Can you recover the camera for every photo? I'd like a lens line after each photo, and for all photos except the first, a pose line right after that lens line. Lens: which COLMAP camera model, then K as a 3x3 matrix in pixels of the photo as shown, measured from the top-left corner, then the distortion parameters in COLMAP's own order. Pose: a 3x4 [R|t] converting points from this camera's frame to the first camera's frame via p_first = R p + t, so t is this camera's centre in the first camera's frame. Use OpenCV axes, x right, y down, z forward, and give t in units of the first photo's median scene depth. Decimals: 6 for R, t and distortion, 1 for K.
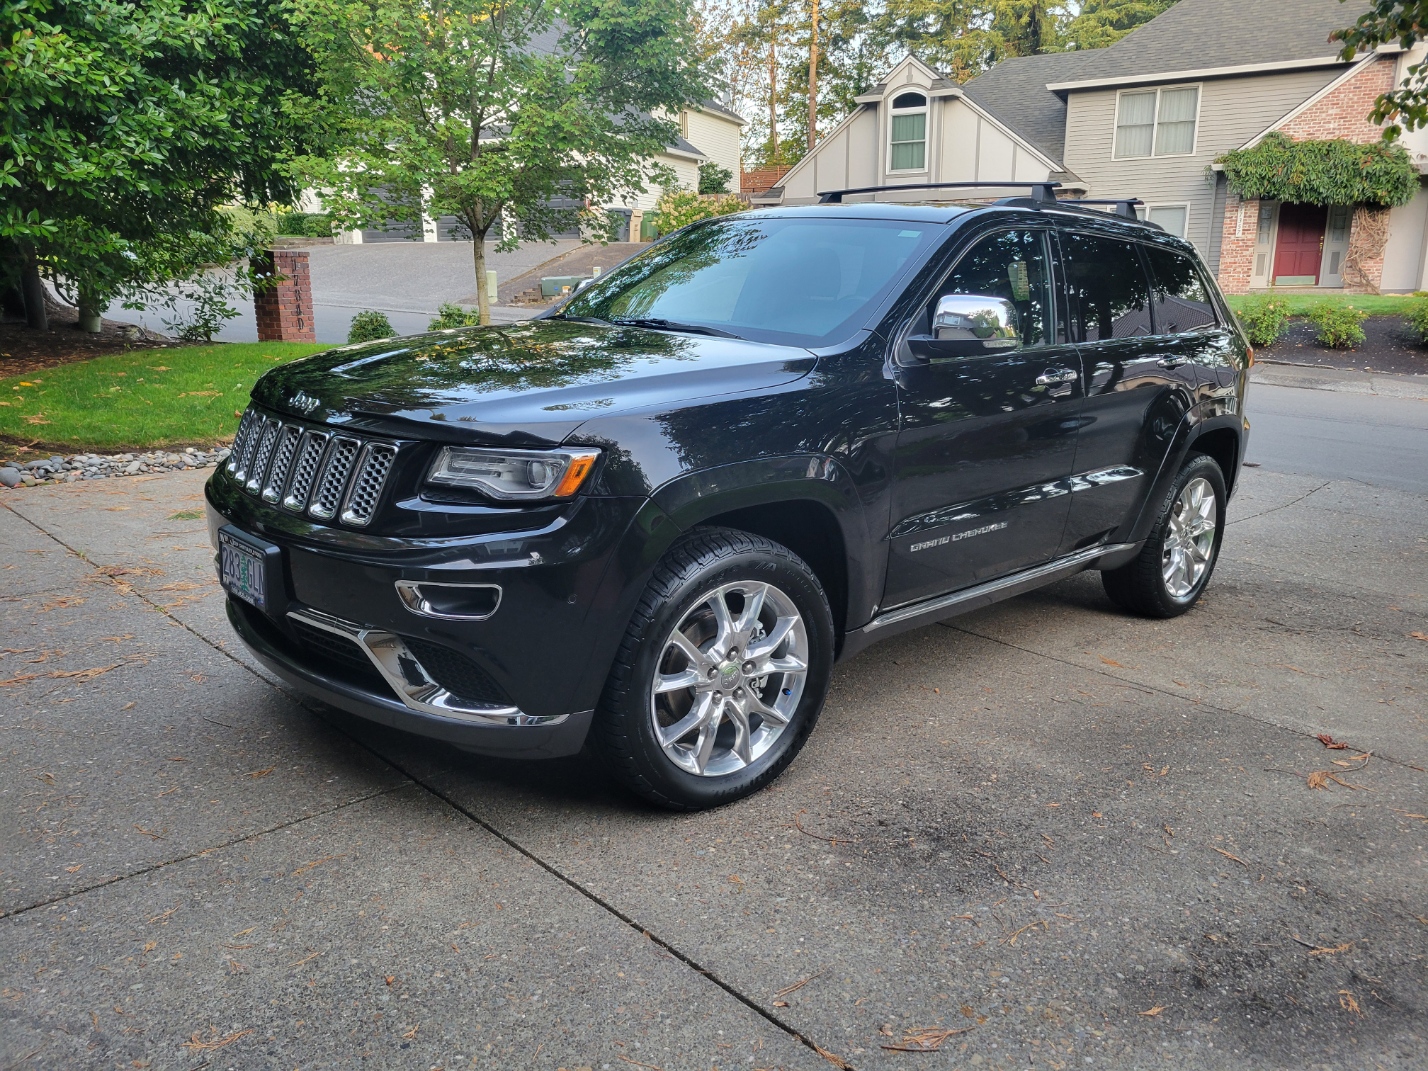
lens RADIAL K [[1095.8, 0, 714.9], [0, 1095.8, 536.4], [0, 0, 1]] dist [0.004571, -0.006048]
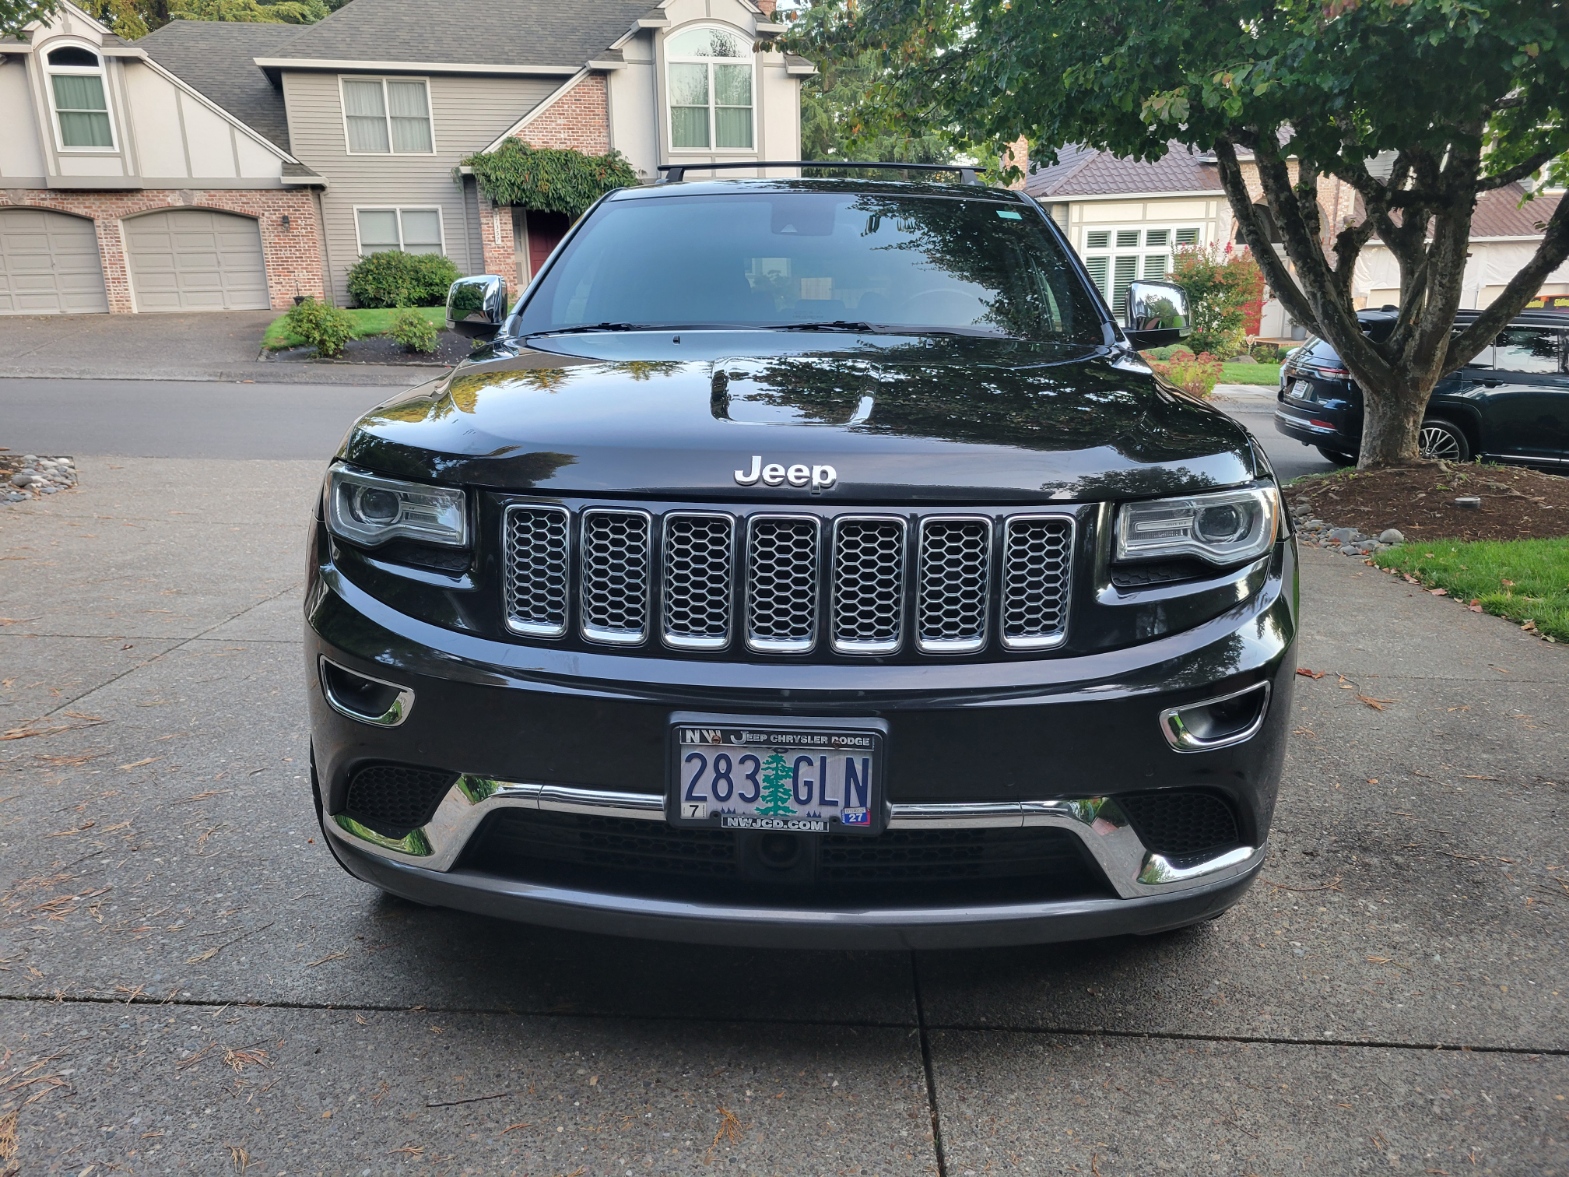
lens RADIAL K [[1204.0, 0, 780.7], [0, 1204.0, 585.2], [0, 0, 1]] dist [0.004571, -0.006048]
pose [[0.723677, -0.166998, 0.669629, -0.097086], [0.161174, 0.984347, 0.071302, -0.012834], [-0.671055, 0.056327, 0.739265, 0.063988]]
